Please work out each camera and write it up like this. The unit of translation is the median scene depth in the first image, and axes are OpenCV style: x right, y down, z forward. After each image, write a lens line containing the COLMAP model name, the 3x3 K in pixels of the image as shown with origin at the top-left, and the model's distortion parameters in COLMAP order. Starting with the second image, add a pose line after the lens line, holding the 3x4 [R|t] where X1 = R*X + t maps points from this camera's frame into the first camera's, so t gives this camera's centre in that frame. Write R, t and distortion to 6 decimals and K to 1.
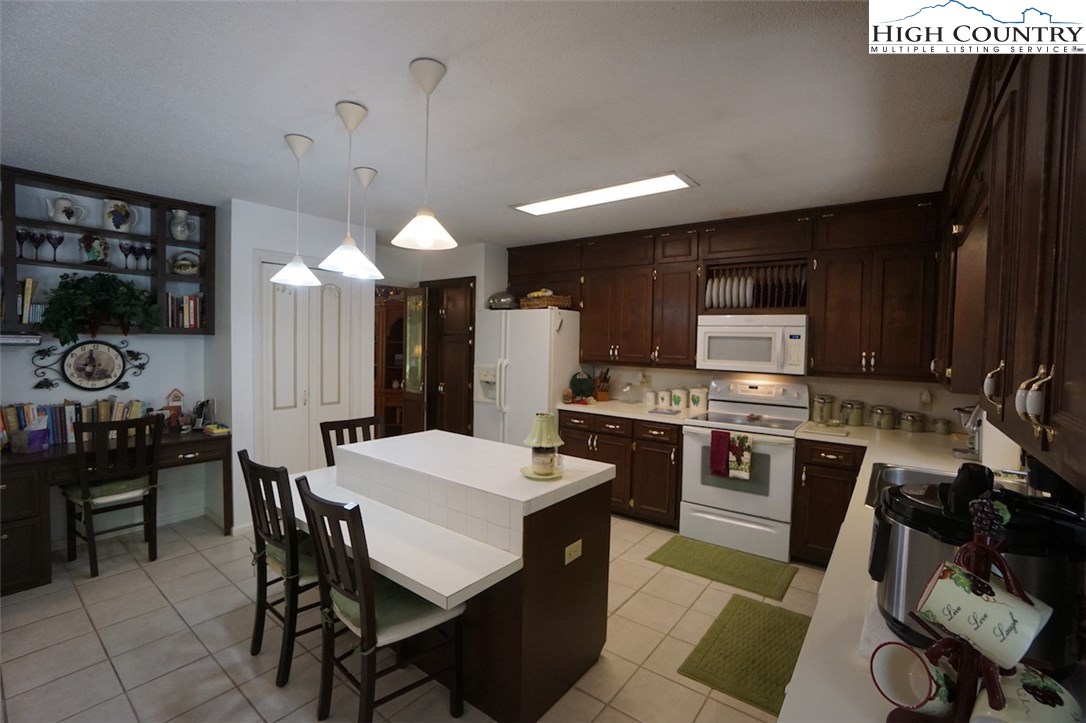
lens RADIAL K [[479.0, 0, 532.2], [0, 479.0, 358.2], [0, 0, 1]] dist [-0.058966, 0.019201]
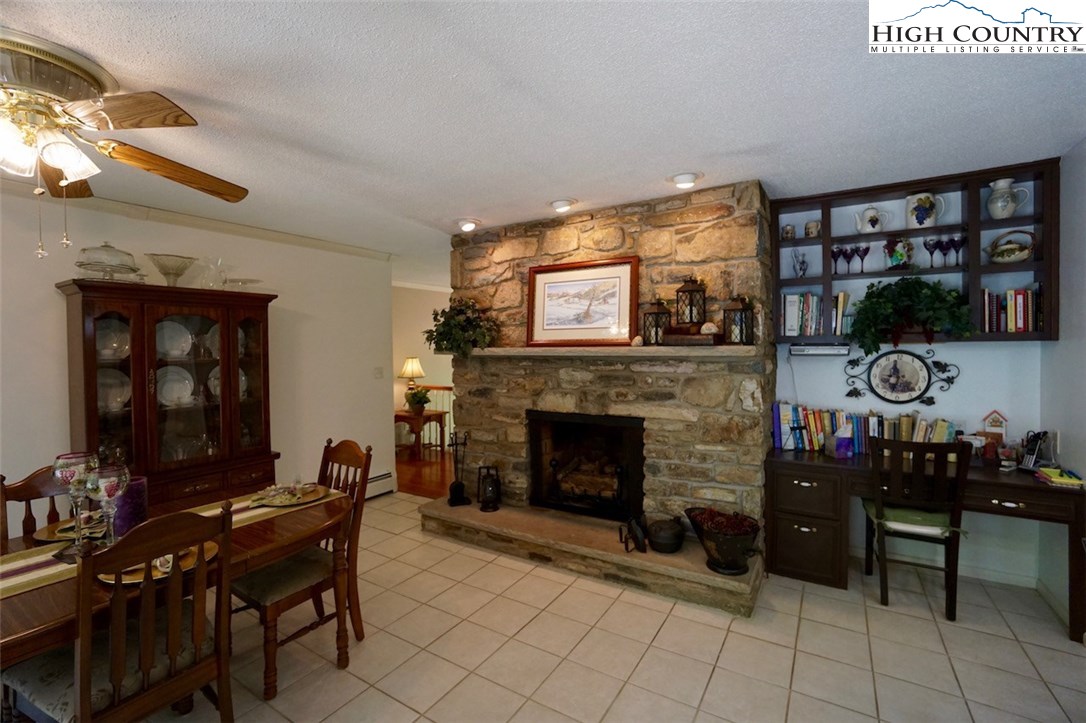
lens RADIAL K [[479.0, 0, 530.1], [0, 479.0, 352.8], [0, 0, 1]] dist [-0.058966, 0.019201]
pose [[0.092569, -0.005392, -0.995692, -0.074224], [-0.021753, 0.999736, -0.007437, -0.009372], [0.995469, 0.022348, 0.092428, 0.158991]]
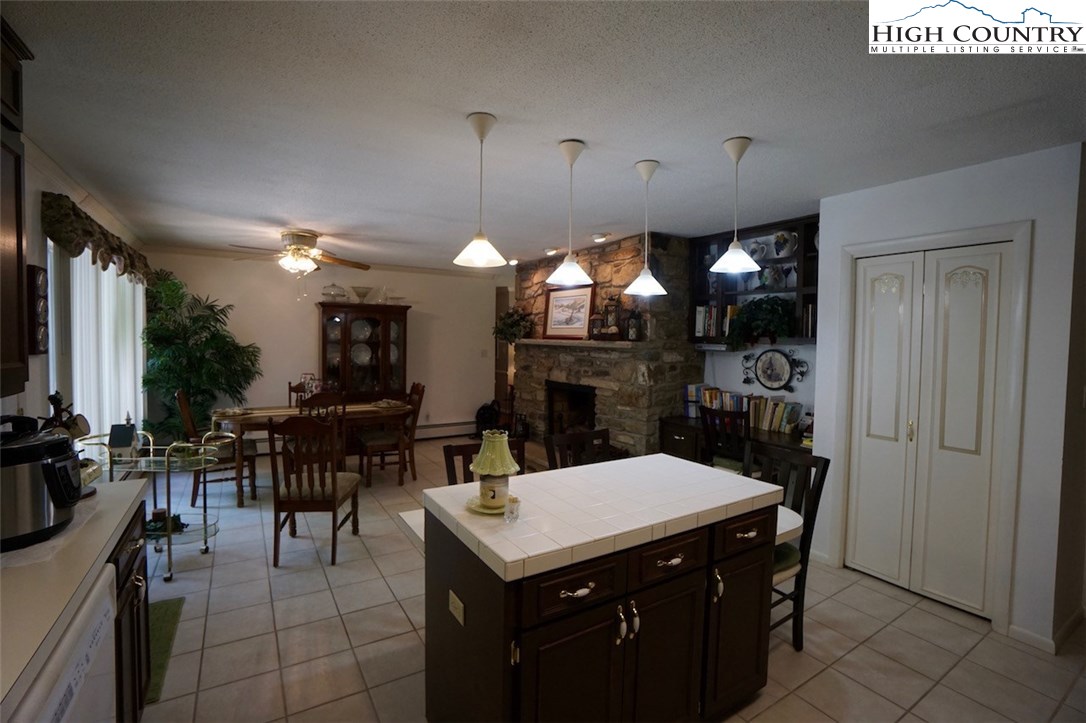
lens RADIAL K [[479.0, 0, 528.6], [0, 479.0, 354.7], [0, 0, 1]] dist [-0.058966, 0.019201]
pose [[-0.351431, 0.010951, -0.936150, 0.444324], [-0.056104, 0.997888, 0.032735, -0.027630], [0.934531, 0.064026, -0.350074, 0.797772]]
